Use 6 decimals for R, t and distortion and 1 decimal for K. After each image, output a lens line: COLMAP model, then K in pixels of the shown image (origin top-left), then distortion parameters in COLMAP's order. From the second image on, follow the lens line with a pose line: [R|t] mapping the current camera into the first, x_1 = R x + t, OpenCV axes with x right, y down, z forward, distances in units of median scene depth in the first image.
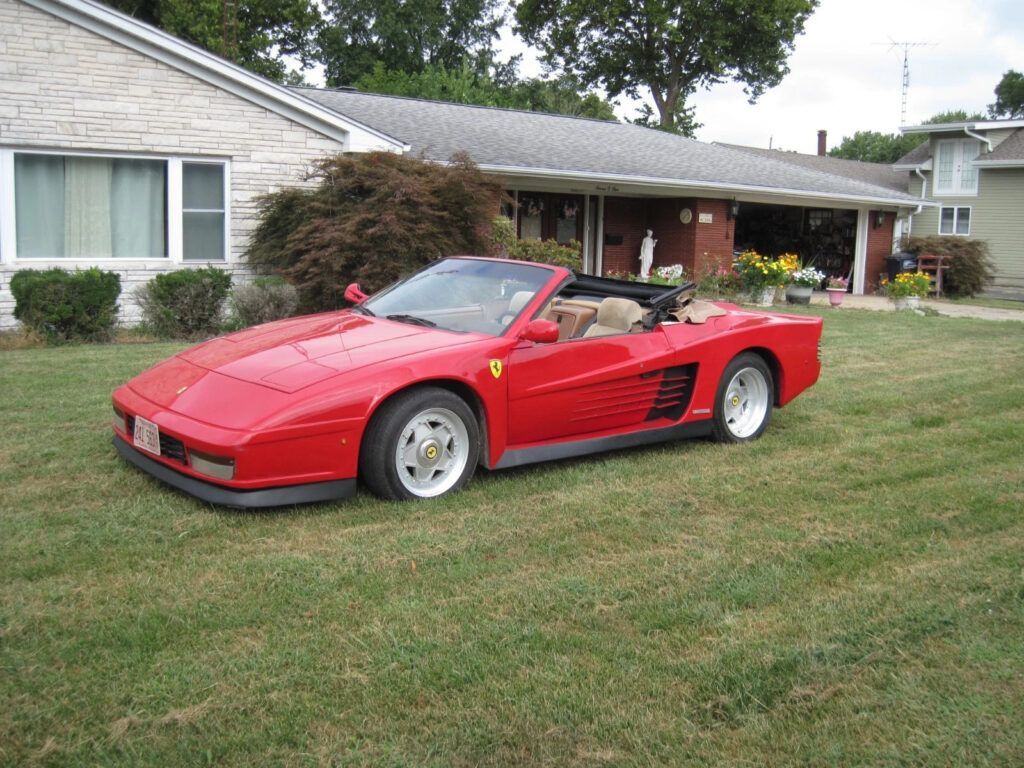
lens RADIAL K [[1047.2, 0, 508.9], [0, 1047.2, 389.1], [0, 0, 1]] dist [-0.101590, 0.000000]
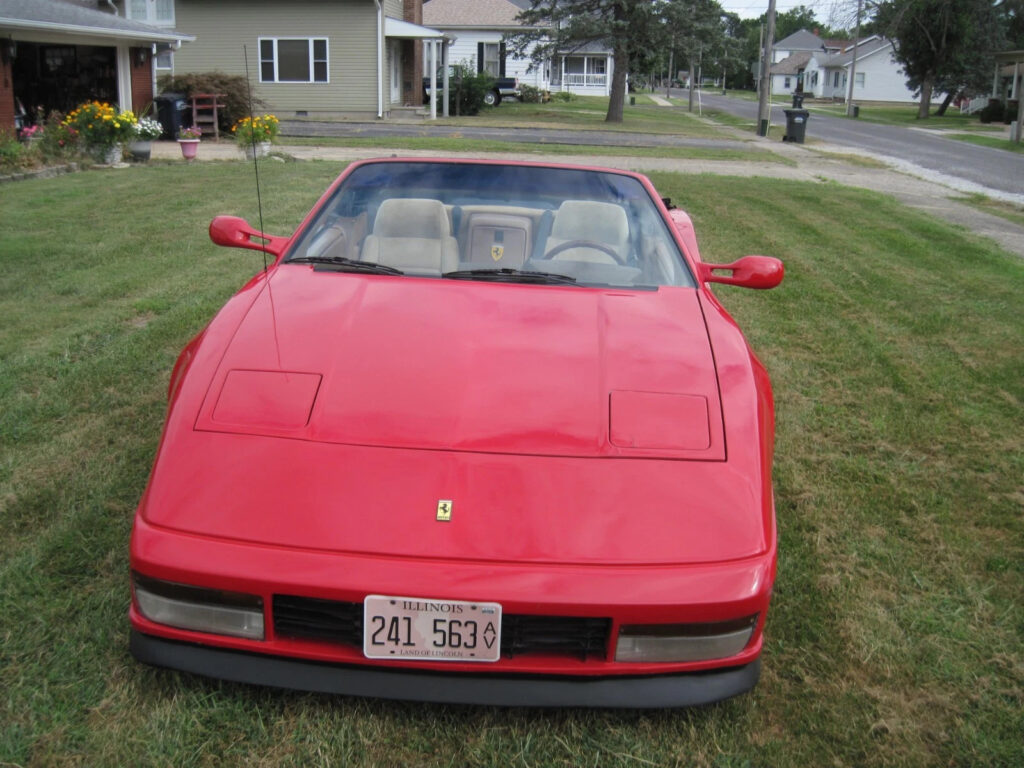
lens RADIAL K [[1047.2, 0, 502.9], [0, 1047.2, 382.5], [0, 0, 1]] dist [-0.101590, 0.000000]
pose [[0.674039, -0.218916, 0.705512, -0.264651], [0.108234, 0.974039, 0.198832, -0.062303], [-0.730723, -0.057660, 0.680234, 0.285622]]
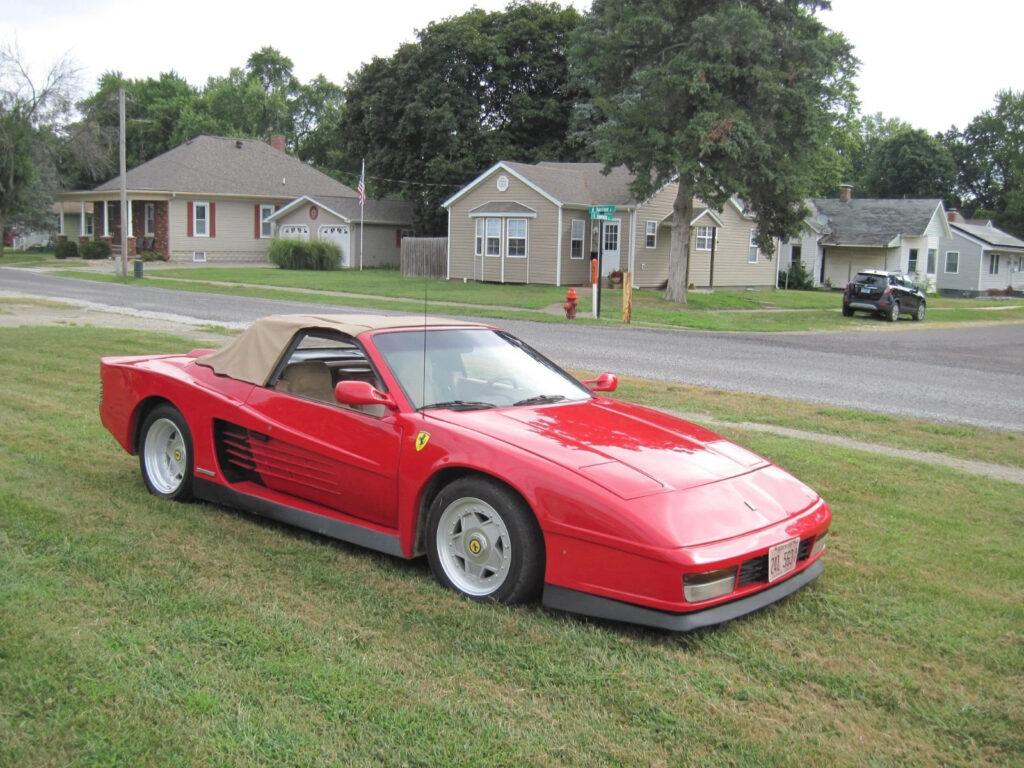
lens RADIAL K [[1047.2, 0, 487.0], [0, 1047.2, 410.8], [0, 0, 1]] dist [-0.101590, 0.000000]
pose [[-0.156163, -0.188794, 0.969520, -0.488900], [0.112664, 0.971752, 0.207376, -0.125072], [-0.981285, 0.141615, -0.130482, 0.571624]]
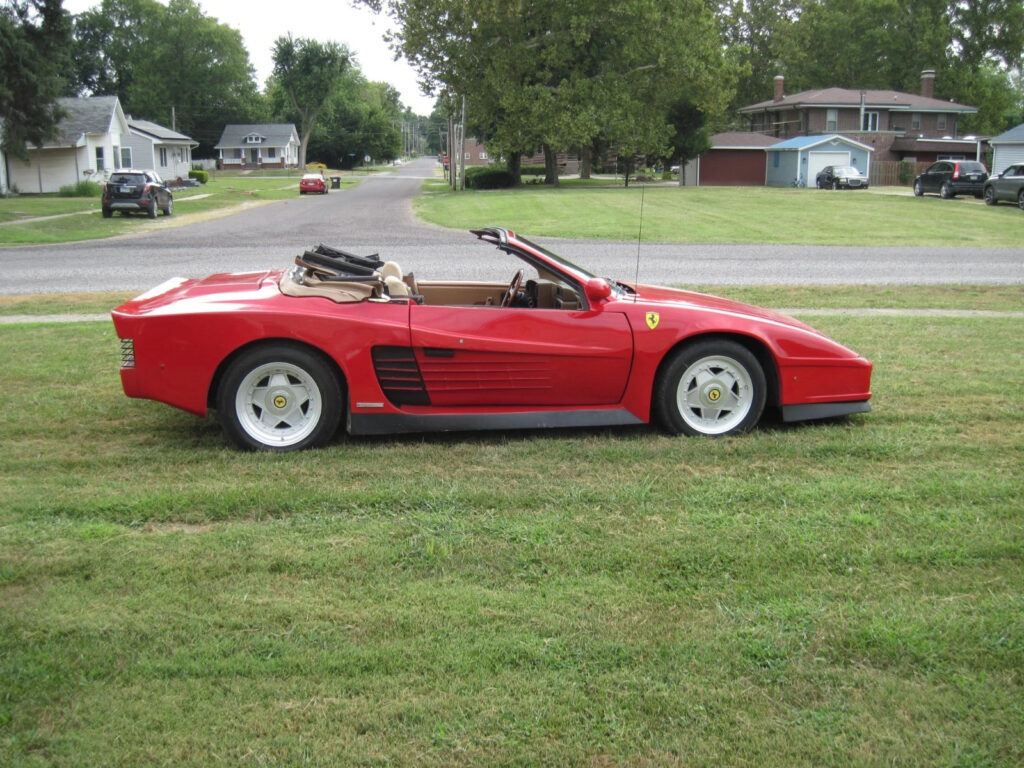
lens RADIAL K [[1047.2, 0, 484.4], [0, 1047.2, 406.9], [0, 0, 1]] dist [-0.101590, 0.000000]
pose [[-0.829791, -0.154076, 0.536384, -0.293272], [0.068214, 0.925924, 0.371499, -0.177478], [-0.553890, 0.344856, -0.757813, 0.958631]]
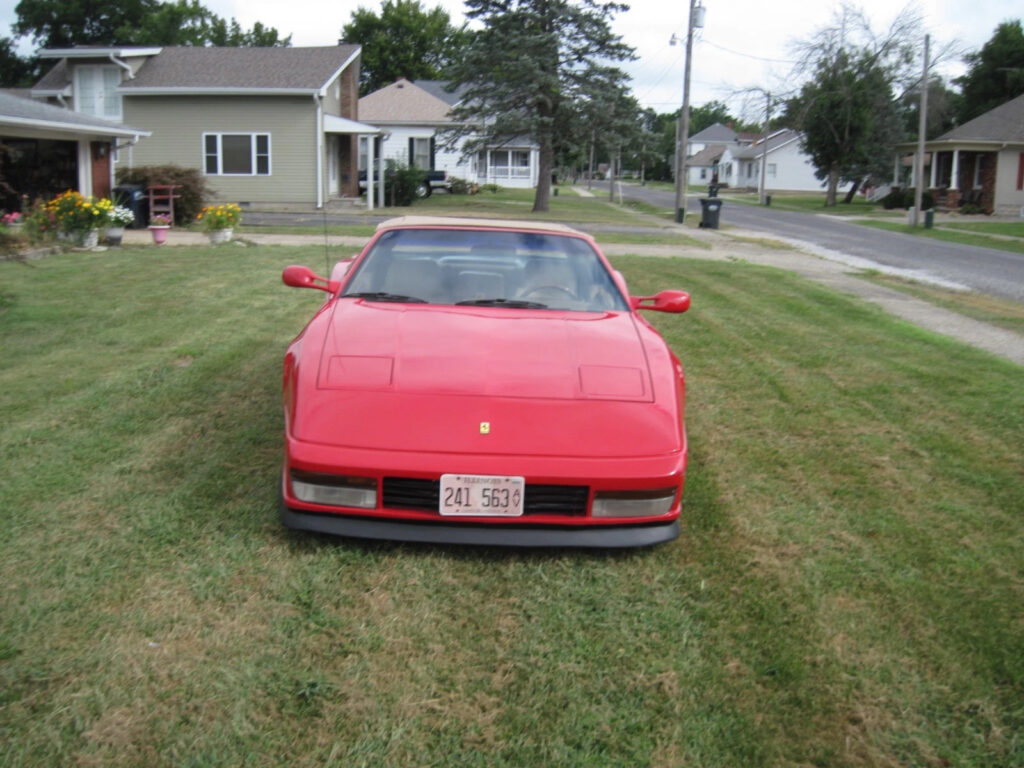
lens RADIAL K [[1047.2, 0, 496.5], [0, 1047.2, 382.1], [0, 0, 1]] dist [-0.101590, 0.000000]
pose [[0.623940, -0.165971, 0.763644, -0.382510], [0.113117, 0.986076, 0.121893, -0.053494], [-0.773242, 0.010327, 0.634027, 0.217416]]
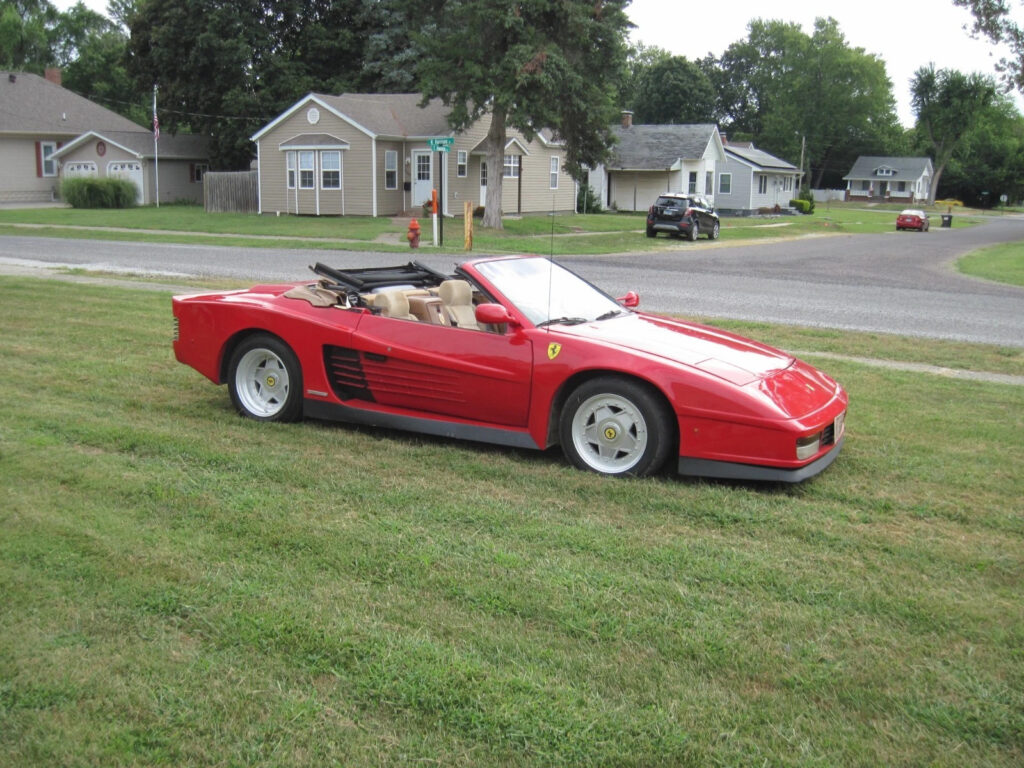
lens RADIAL K [[1047.2, 0, 484.2], [0, 1047.2, 393.3], [0, 0, 1]] dist [-0.101590, 0.000000]
pose [[-0.366716, -0.221239, 0.903644, -0.527458], [0.114502, 0.953195, 0.279838, -0.153728], [-0.923260, 0.206090, -0.324219, 0.736169]]
